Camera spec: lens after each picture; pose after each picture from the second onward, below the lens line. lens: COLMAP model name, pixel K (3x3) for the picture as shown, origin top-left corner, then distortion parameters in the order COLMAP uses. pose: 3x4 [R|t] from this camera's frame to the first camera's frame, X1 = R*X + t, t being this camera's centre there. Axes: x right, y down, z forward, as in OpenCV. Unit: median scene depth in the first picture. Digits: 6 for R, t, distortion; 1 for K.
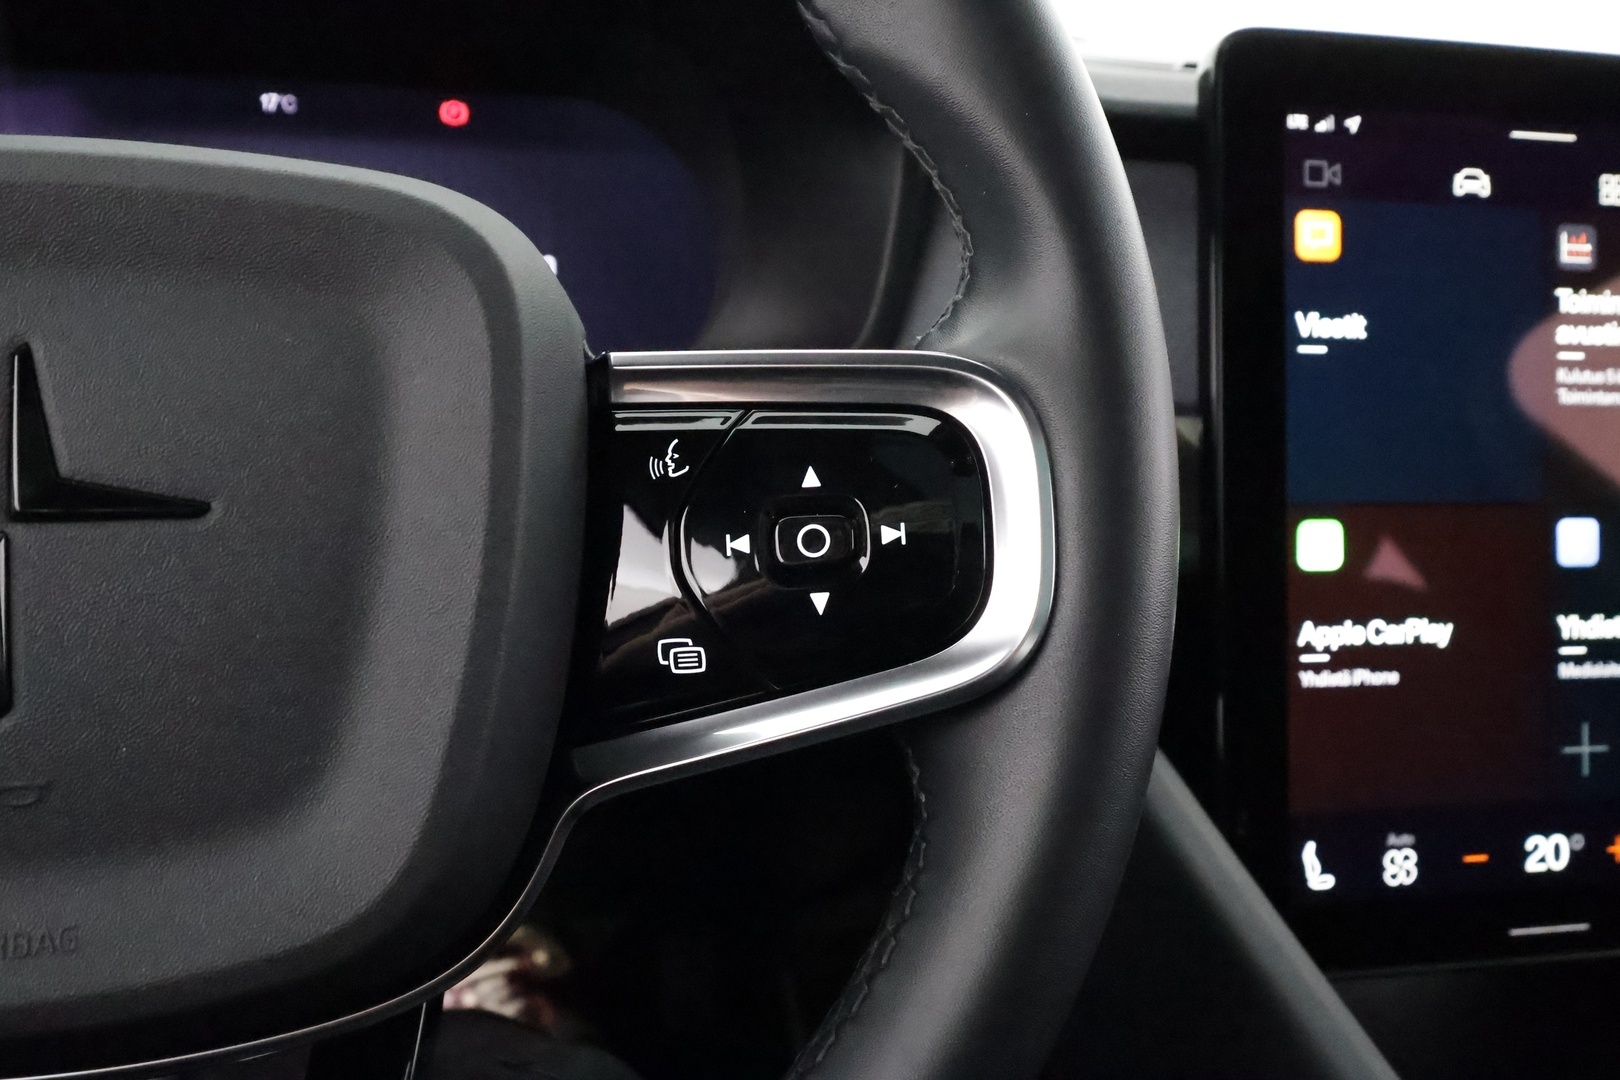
lens RADIAL K [[1287.3, 0, 810.0], [0, 1287.3, 540.0], [0, 0, 1]] dist [0.000806, -0.006852]
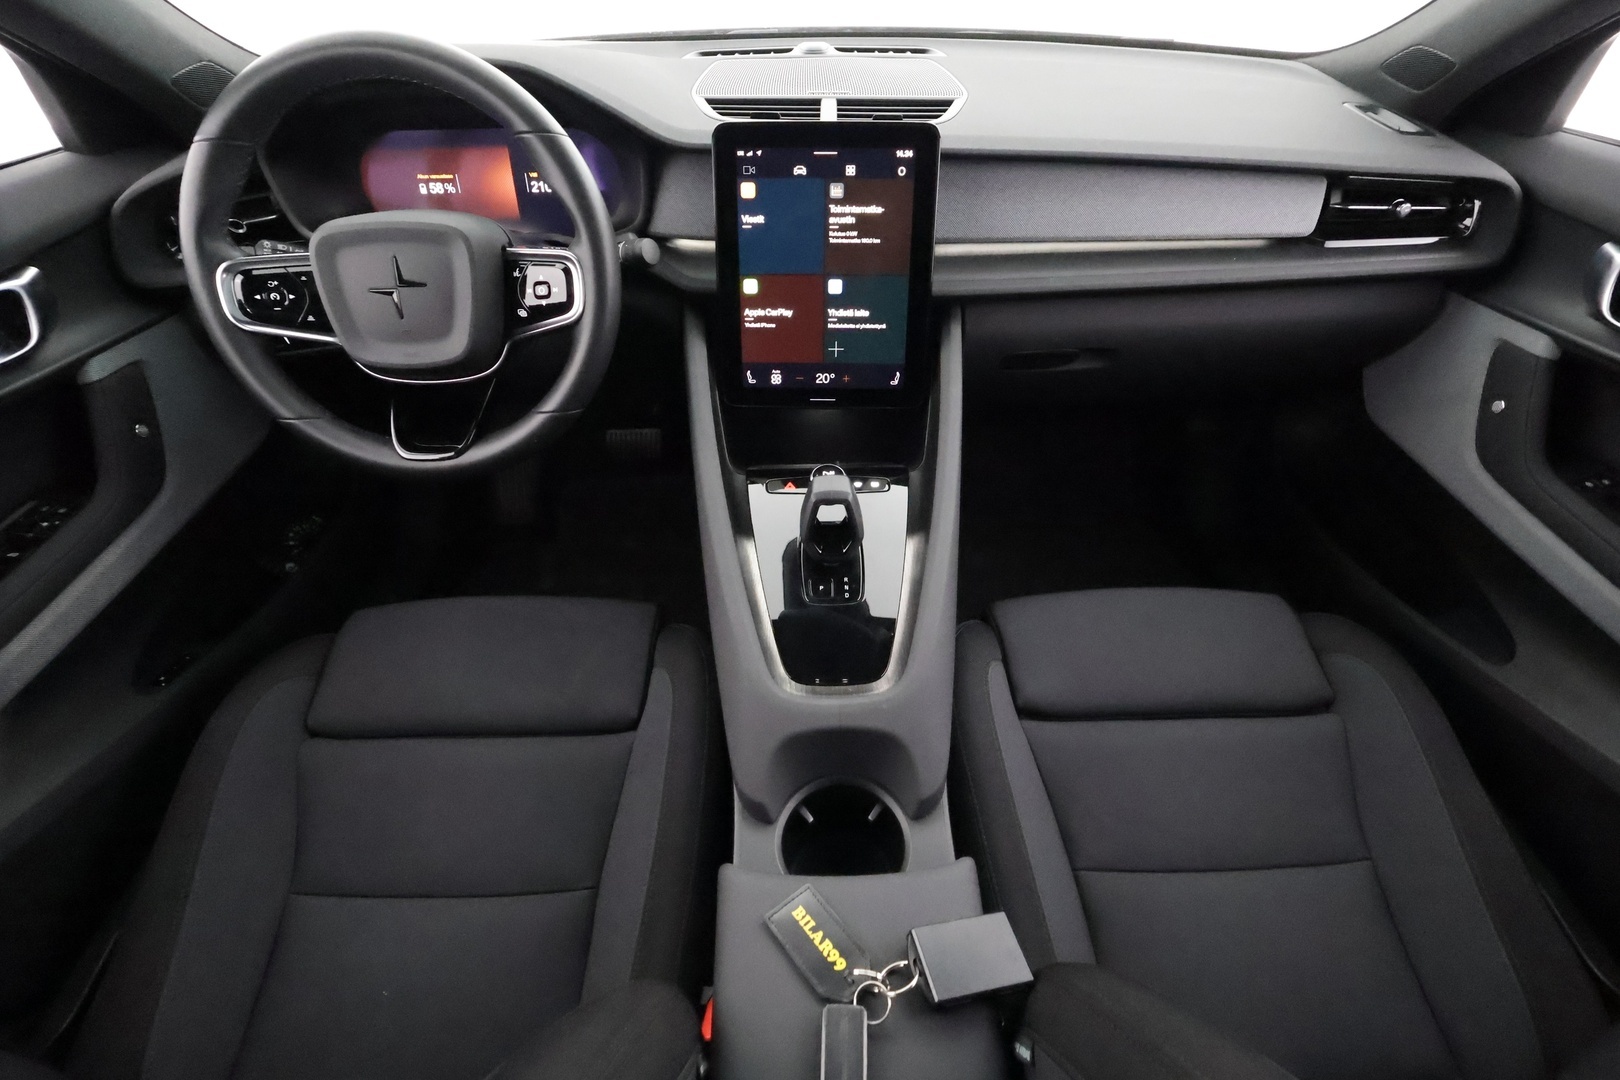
lens RADIAL K [[756.5, 0, 810.0], [0, 756.5, 540.0], [0, 0, 1]] dist [-0.001365, -0.000117]
pose [[0.971560, 0.100848, -0.214246, 1.066333], [-0.012233, 0.924944, 0.379907, -0.142072], [0.236478, -0.366482, 0.899872, -1.089183]]
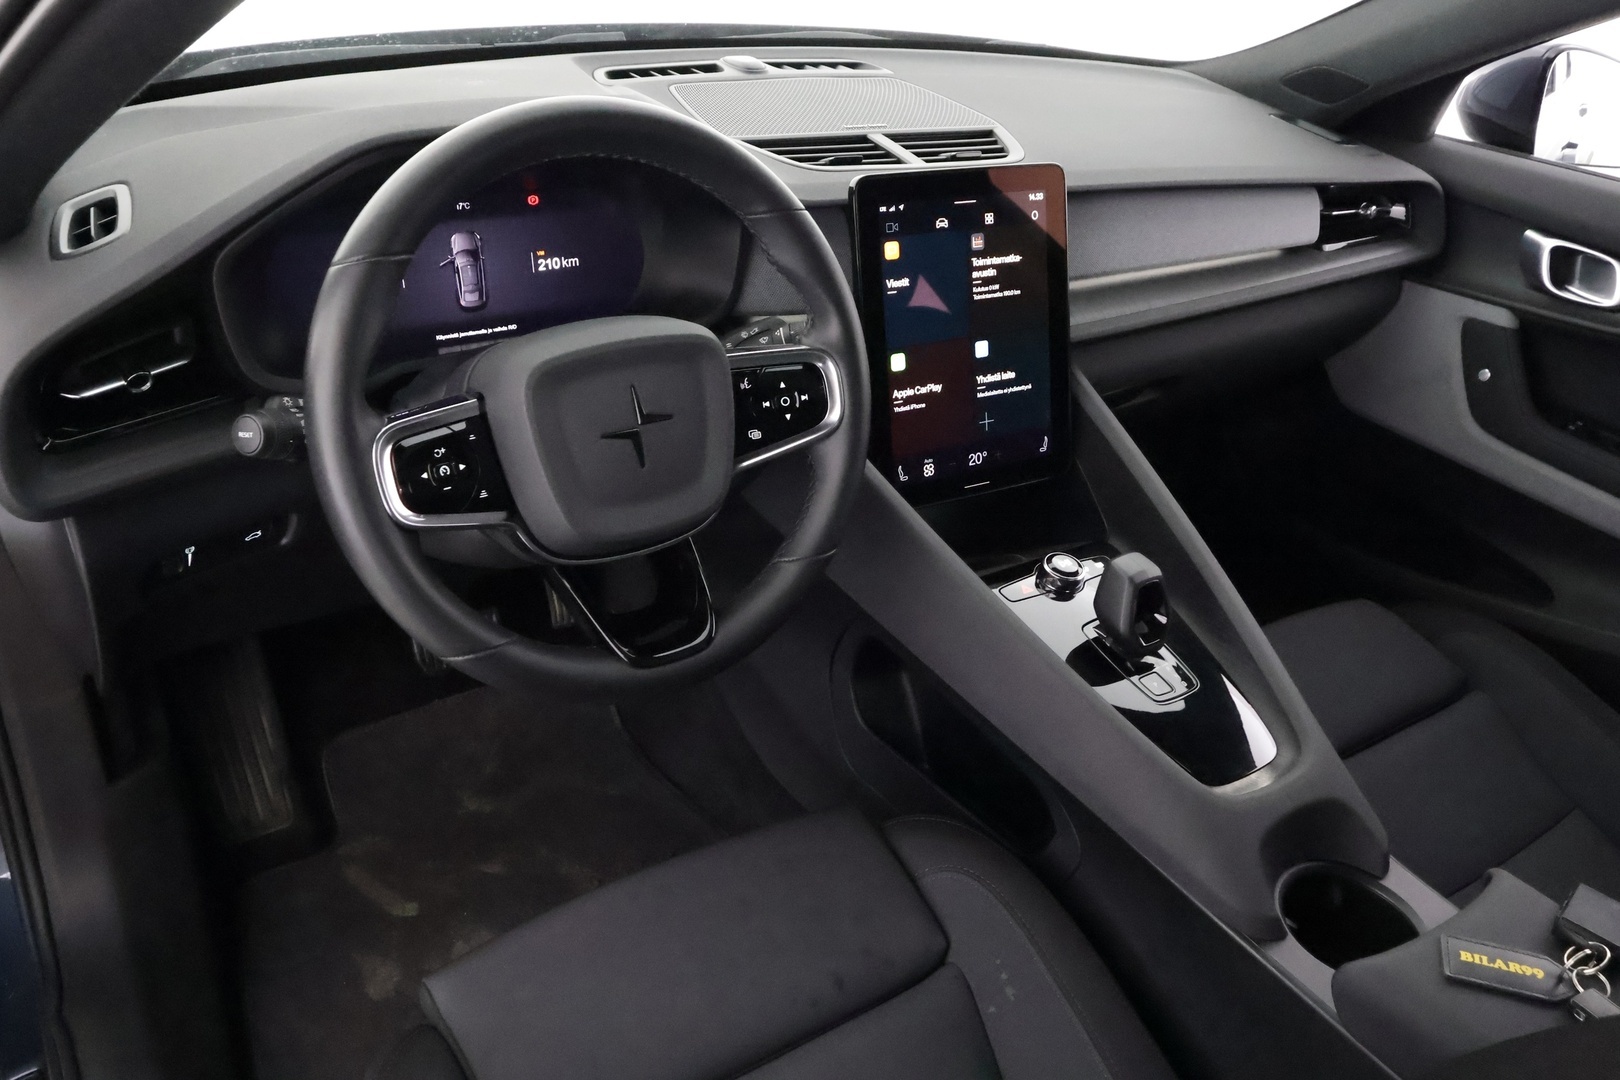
lens RADIAL K [[1287.3, 0, 810.0], [0, 1287.3, 540.0], [0, 0, 1]] dist [0.000806, -0.006852]
pose [[0.940069, -0.144723, 0.308748, -0.711423], [0.066416, 0.965834, 0.250505, -0.337849], [-0.334453, -0.214986, 0.917563, -1.605603]]
